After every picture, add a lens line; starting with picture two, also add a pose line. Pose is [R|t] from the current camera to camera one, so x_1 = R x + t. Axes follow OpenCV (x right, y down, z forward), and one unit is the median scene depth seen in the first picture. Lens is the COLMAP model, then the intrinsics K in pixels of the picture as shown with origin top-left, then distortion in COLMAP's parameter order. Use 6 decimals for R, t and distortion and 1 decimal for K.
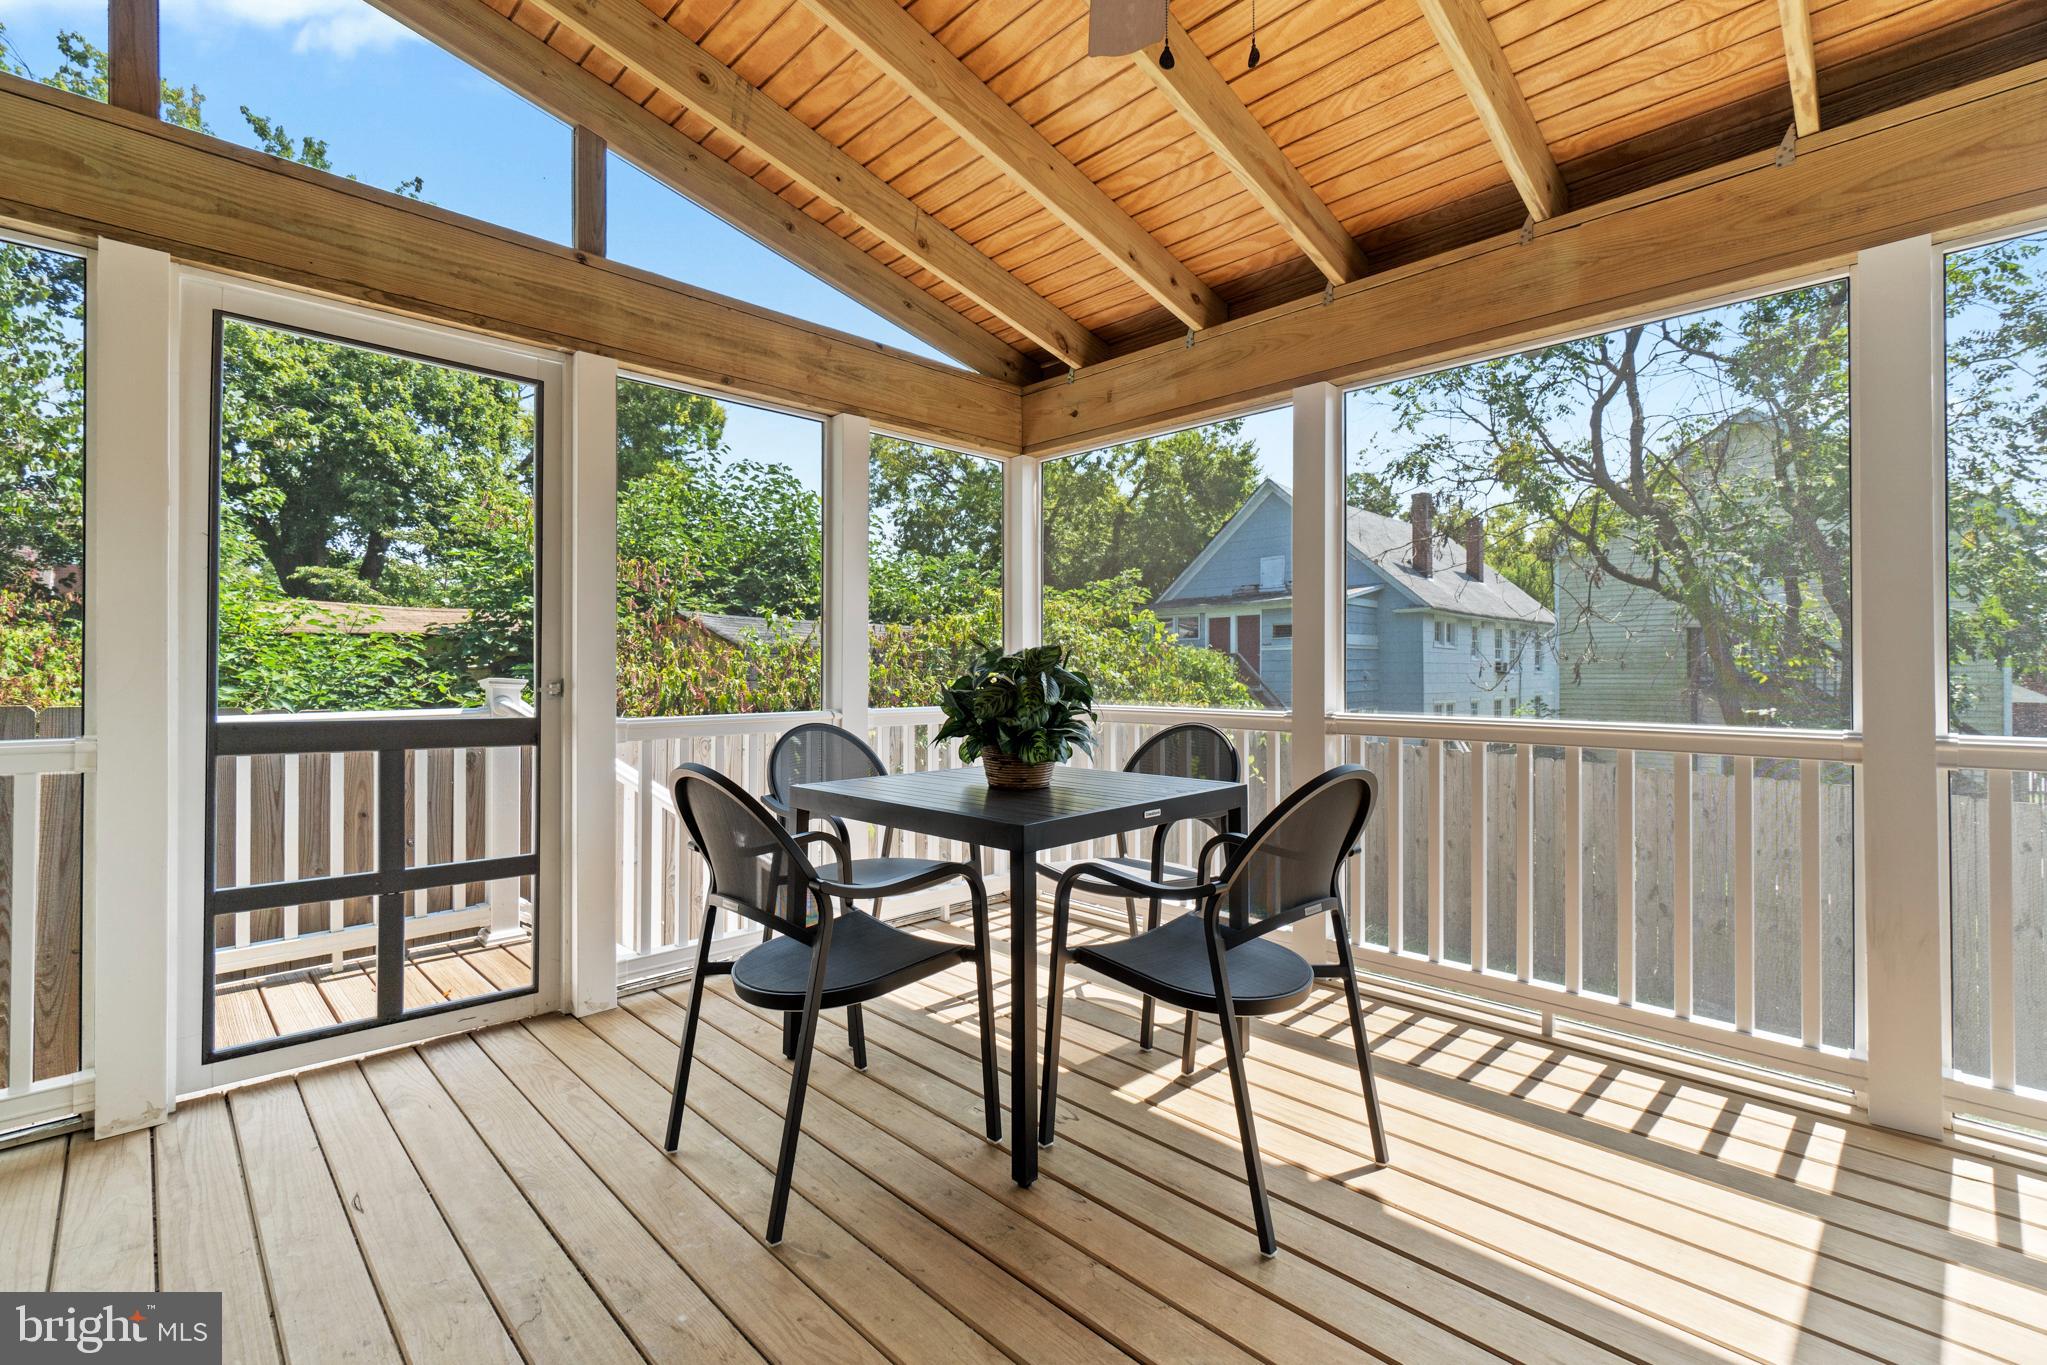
lens RADIAL K [[892.1, 0, 997.0], [0, 892.1, 672.8], [0, 0, 1]] dist [-0.003199, 0.000917]
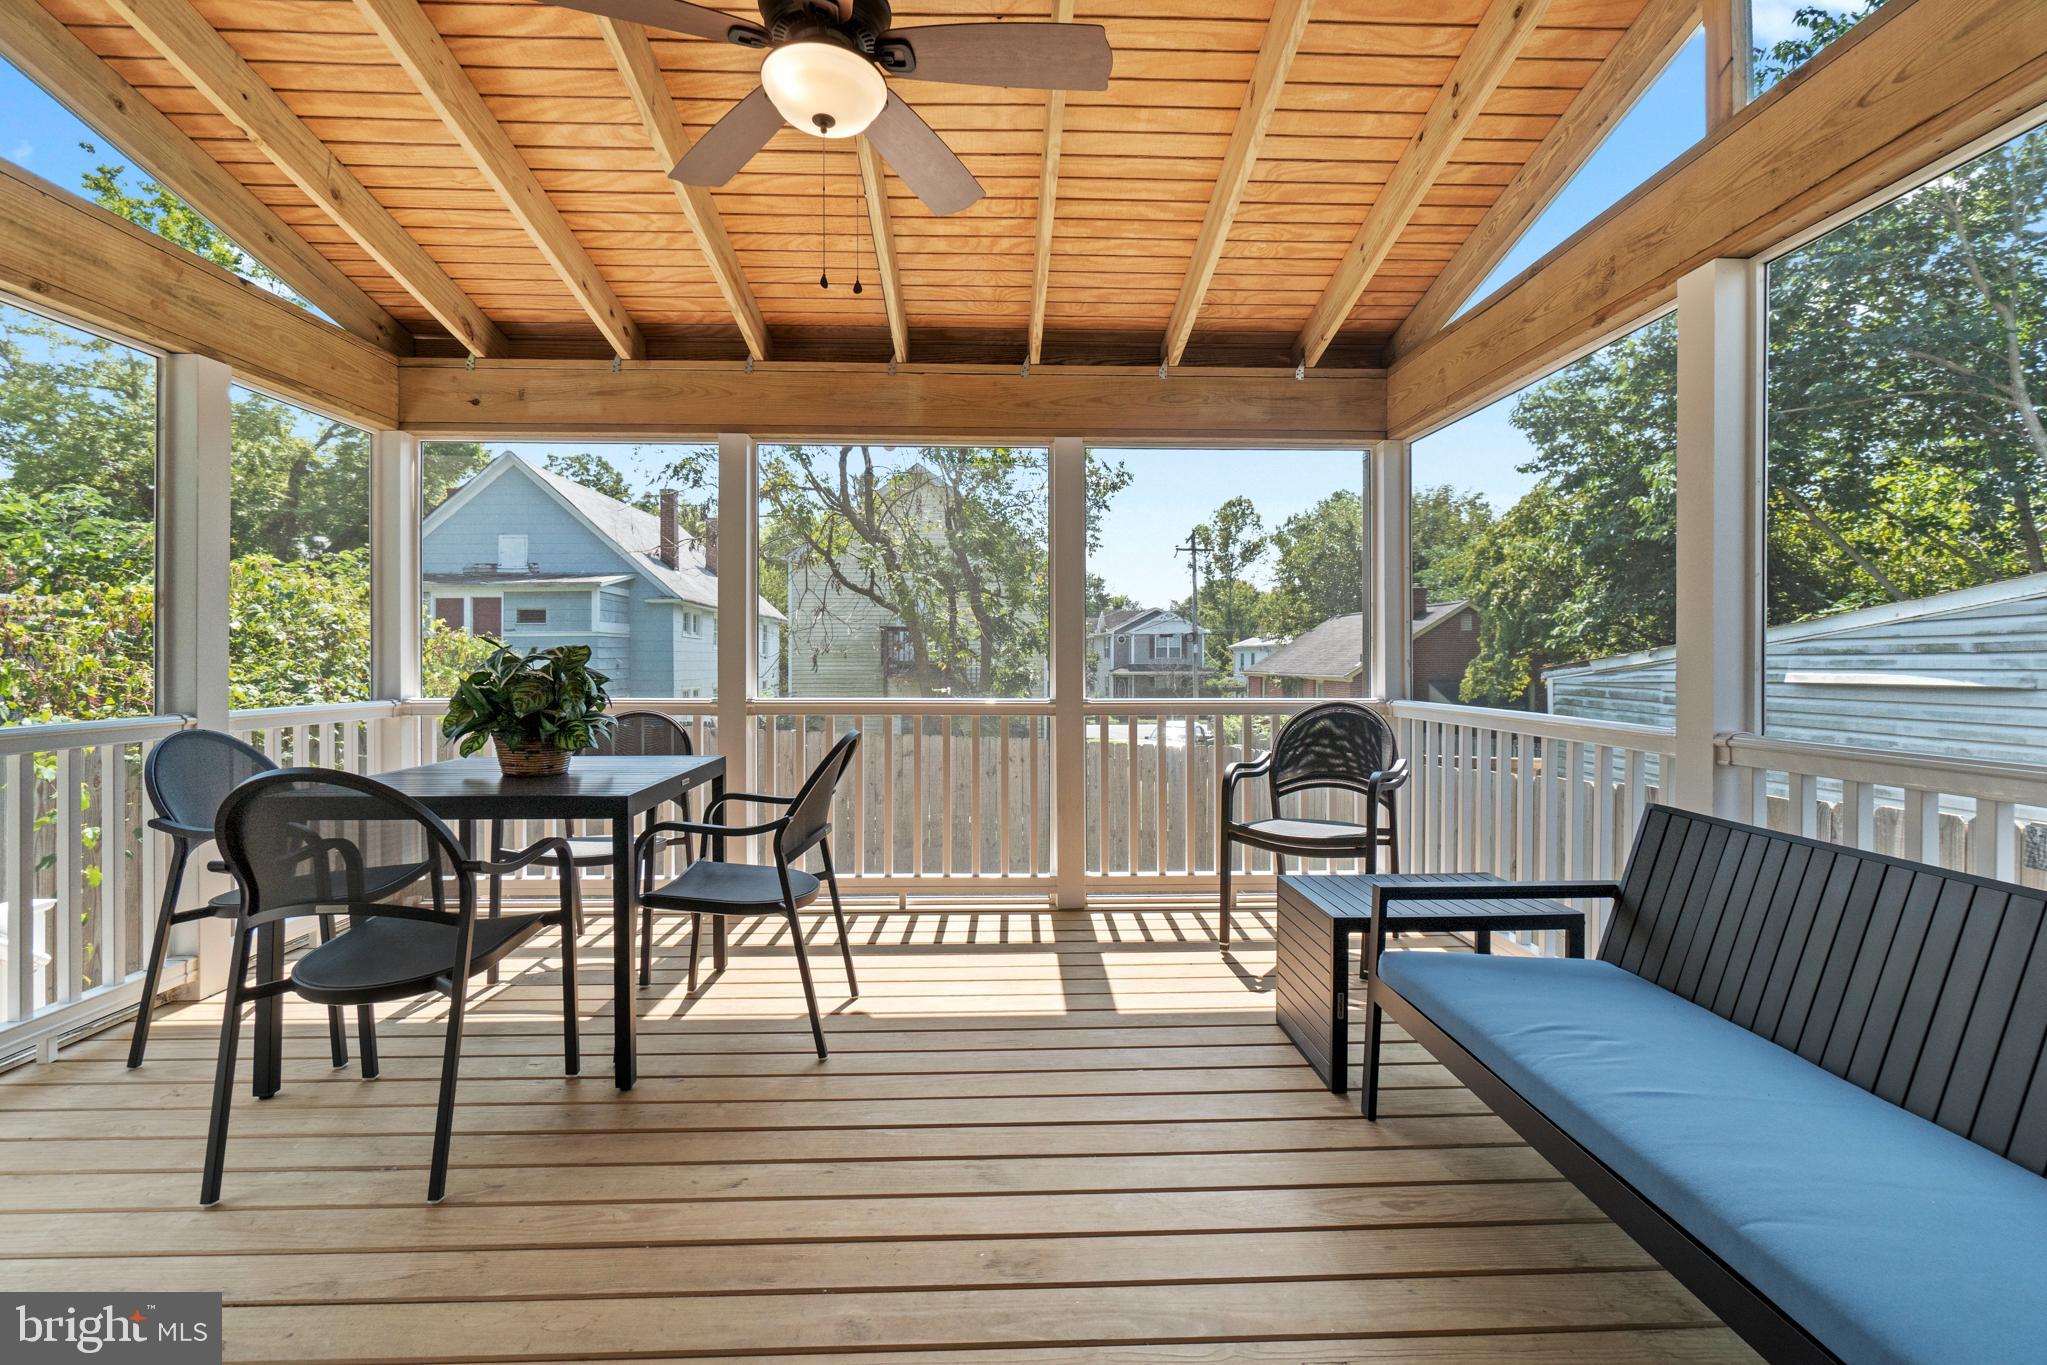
lens RADIAL K [[892.1, 0, 1009.7], [0, 892.1, 674.7], [0, 0, 1]] dist [-0.003199, 0.000917]
pose [[0.682595, -0.012404, 0.730692, -0.277312], [0.000596, 0.999865, 0.016417, -0.008161], [-0.730797, -0.010771, 0.682510, -0.119851]]
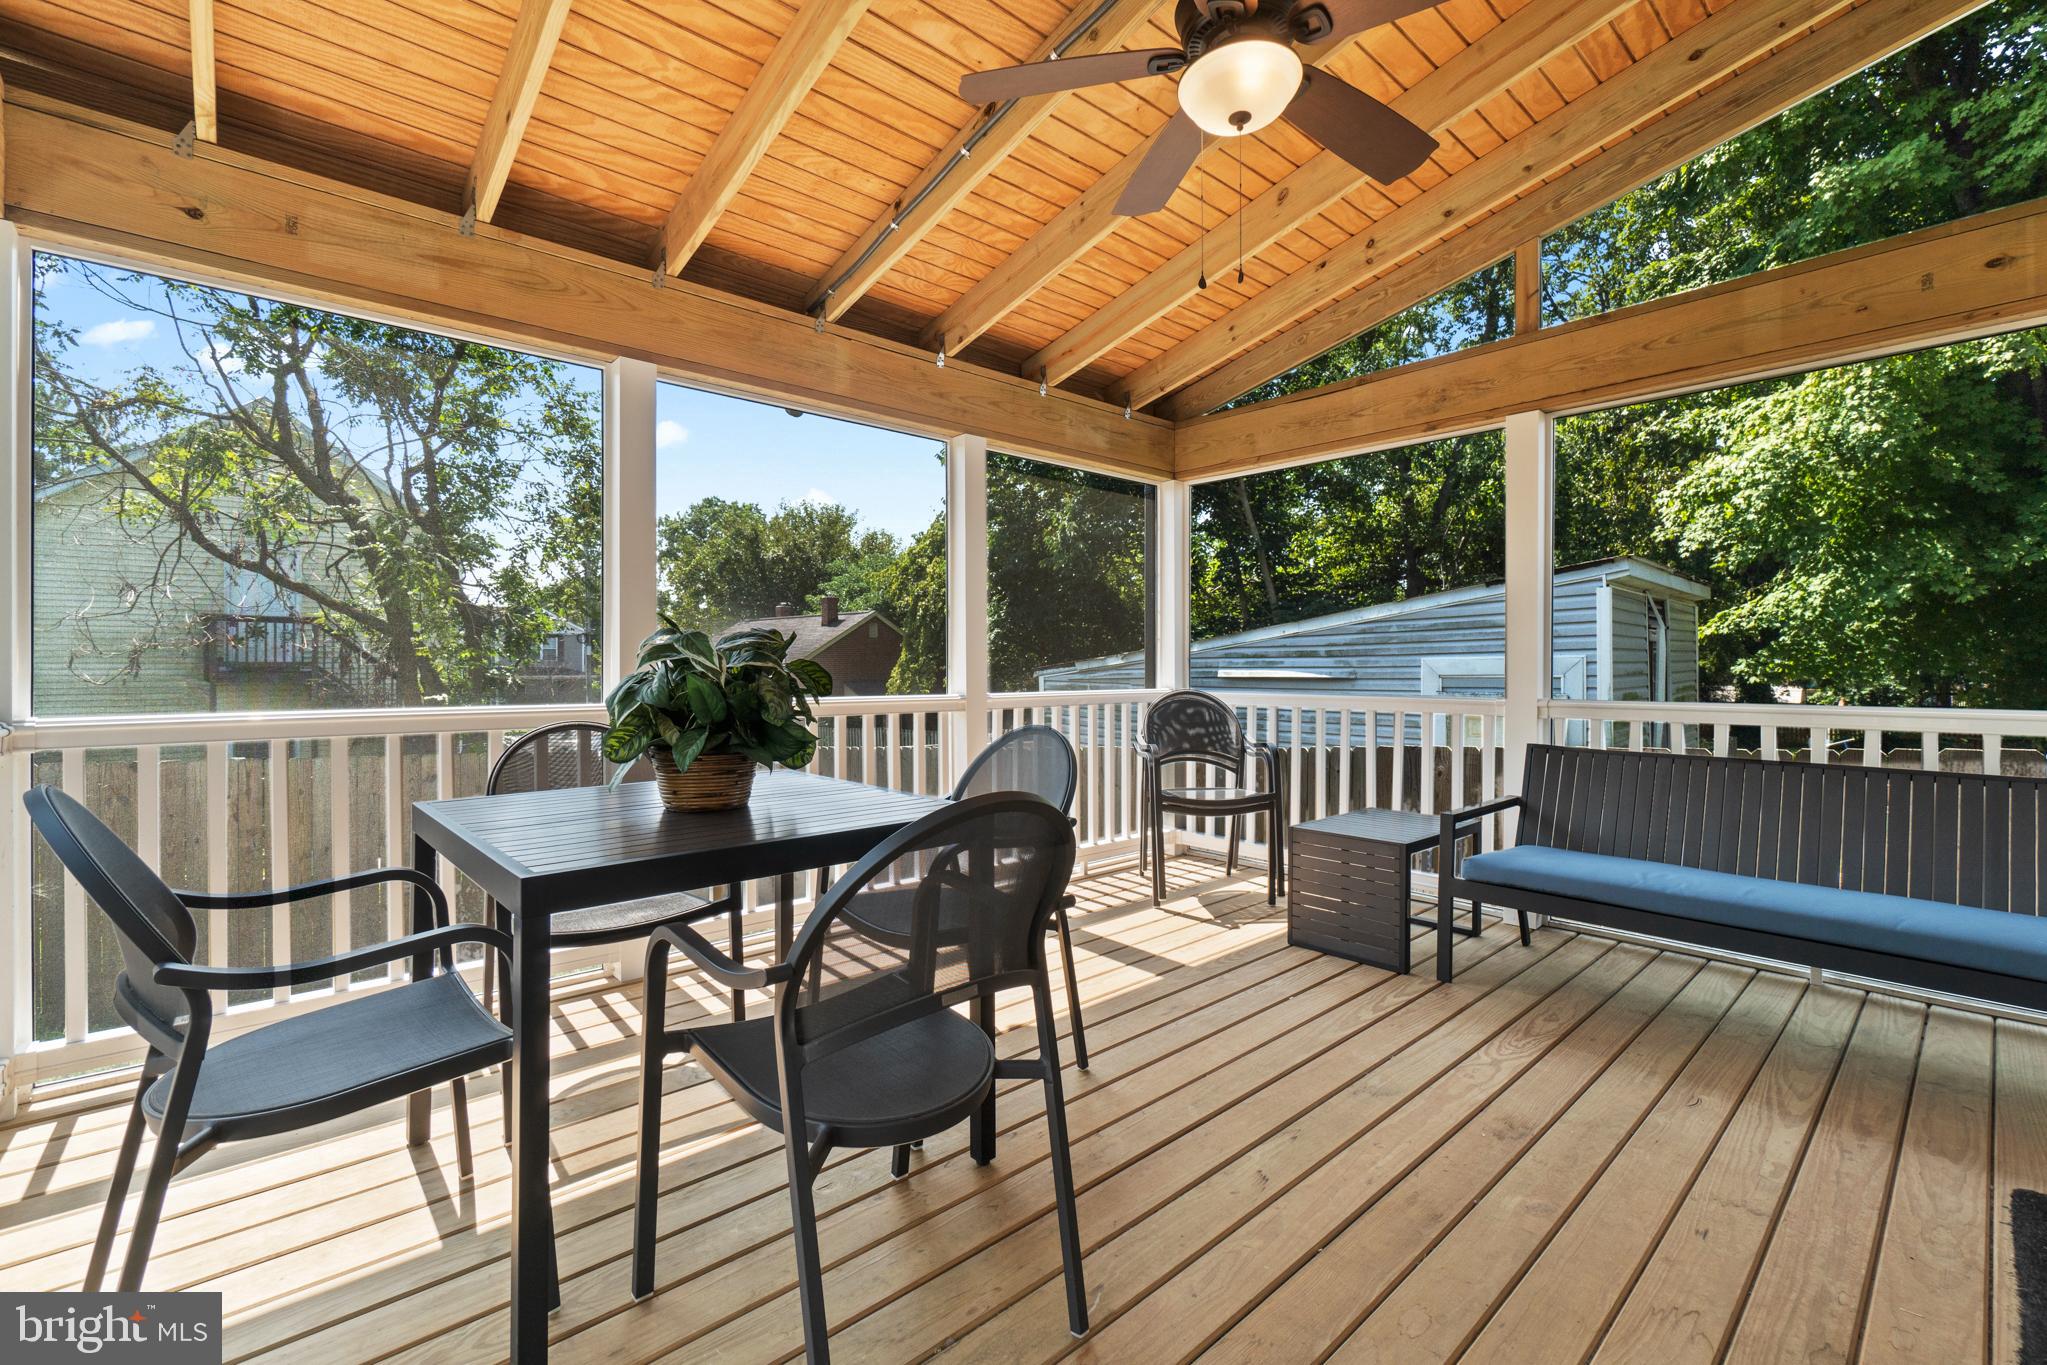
lens RADIAL K [[910.7, 0, 919.3], [0, 910.7, 683.8], [0, 0, 1]] dist [-0.006980, -0.000257]
pose [[0.065661, -0.020479, 0.997632, -0.572994], [-0.000748, 0.999788, 0.020572, 0.003868], [-0.997842, -0.002097, 0.065632, 0.592771]]
